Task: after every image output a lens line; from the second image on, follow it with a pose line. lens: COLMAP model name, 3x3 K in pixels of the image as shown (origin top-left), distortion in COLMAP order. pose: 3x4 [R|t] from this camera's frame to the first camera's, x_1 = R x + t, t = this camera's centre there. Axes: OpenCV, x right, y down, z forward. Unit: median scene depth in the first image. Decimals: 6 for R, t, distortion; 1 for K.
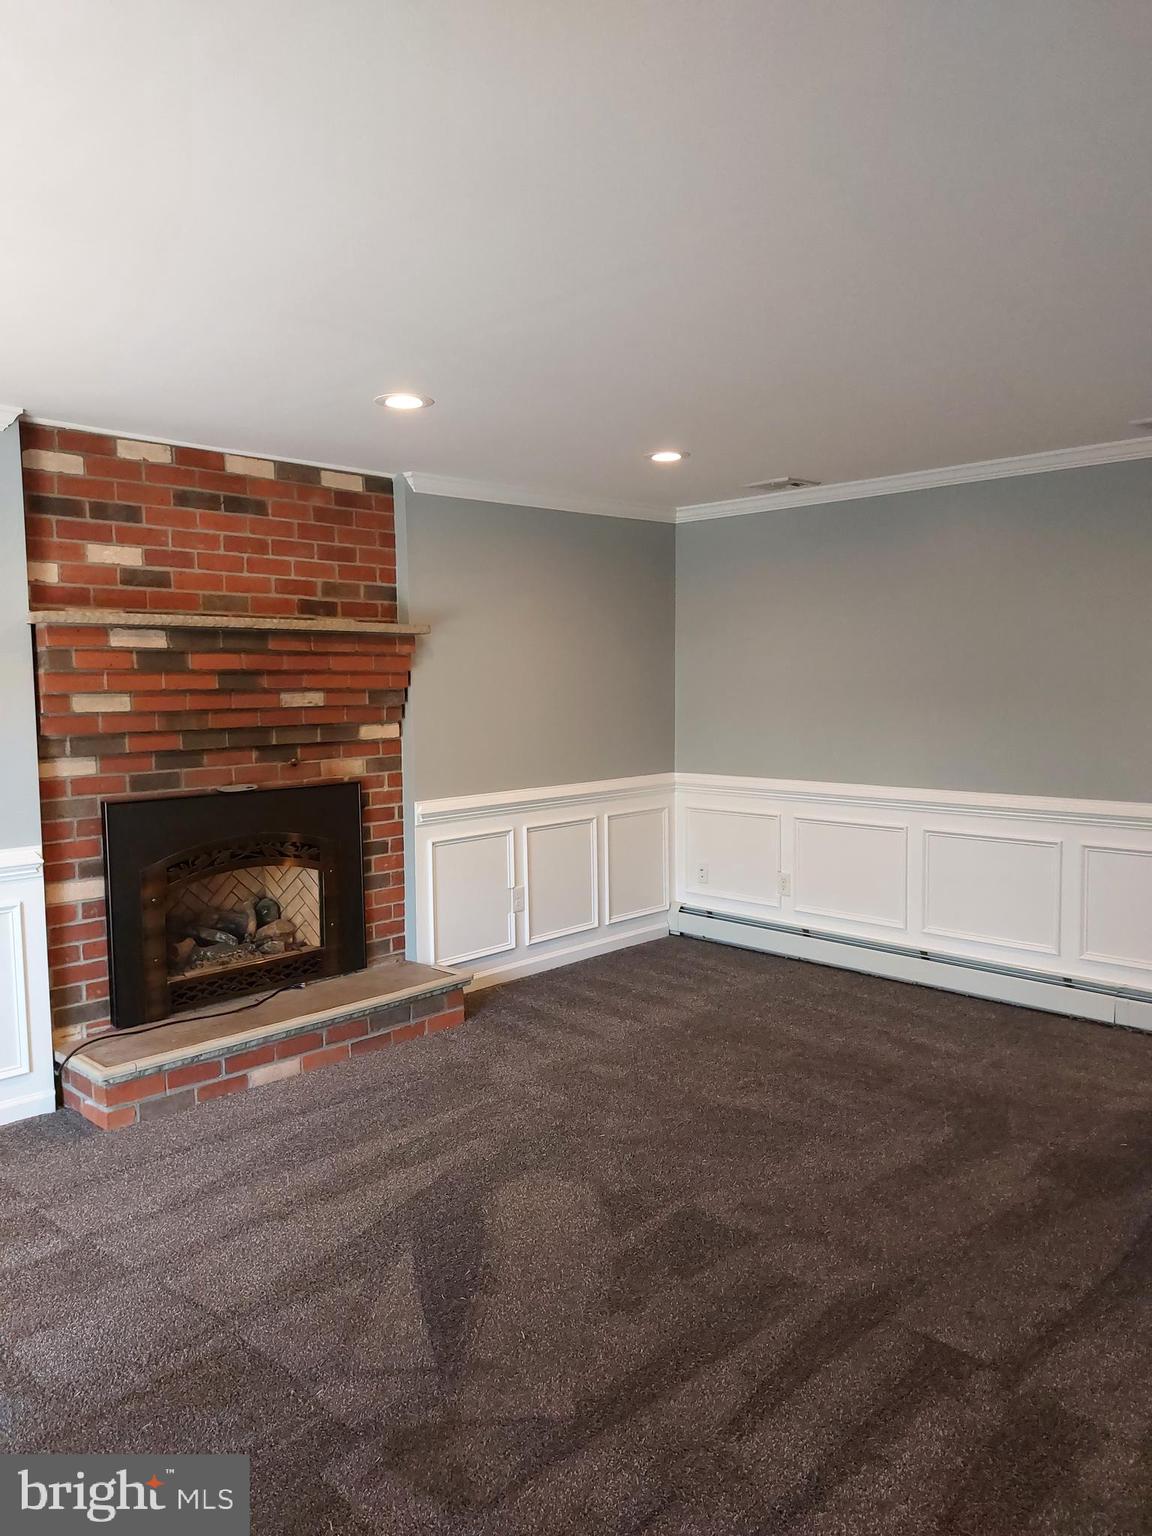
lens RADIAL K [[1095.0, 0, 584.7], [0, 1095.0, 781.4], [0, 0, 1]] dist [0.080218, -0.087229]
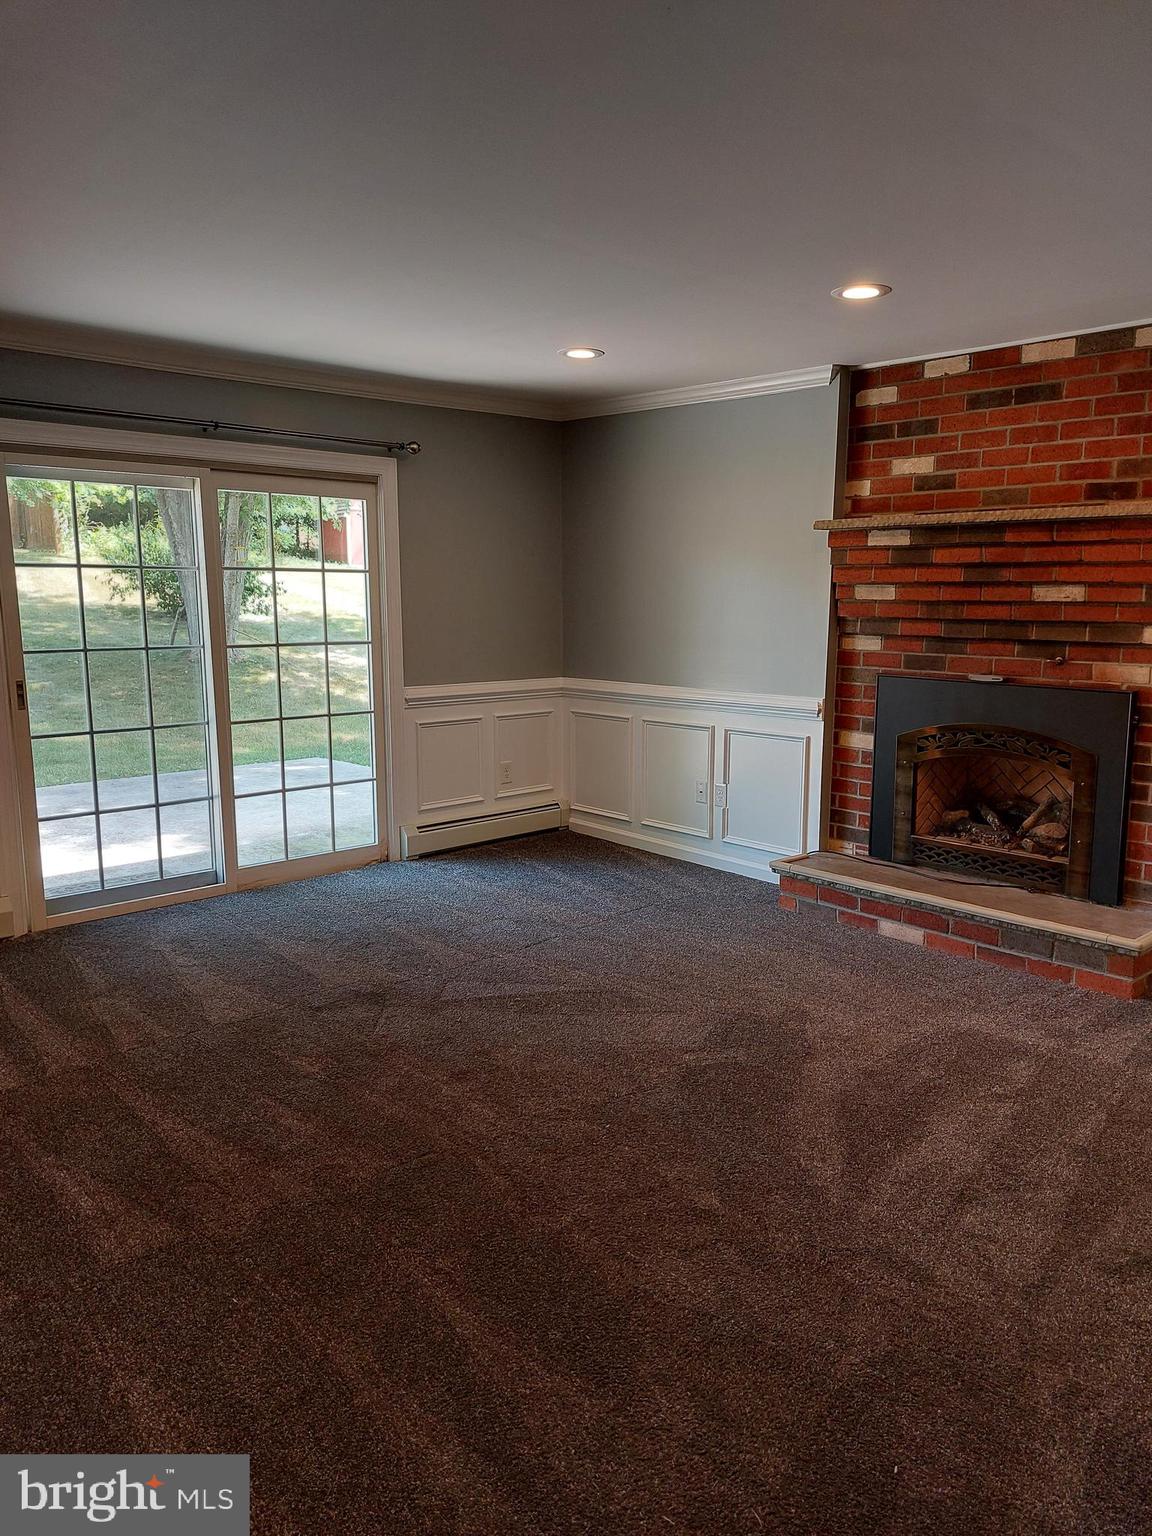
lens RADIAL K [[1095.0, 0, 584.7], [0, 1095.0, 781.4], [0, 0, 1]] dist [0.080218, -0.087229]
pose [[-0.025239, 0.186058, -0.982214, 0.761425], [-0.100126, 0.977116, 0.187666, -0.058278], [0.994655, 0.103082, -0.006032, 0.655944]]
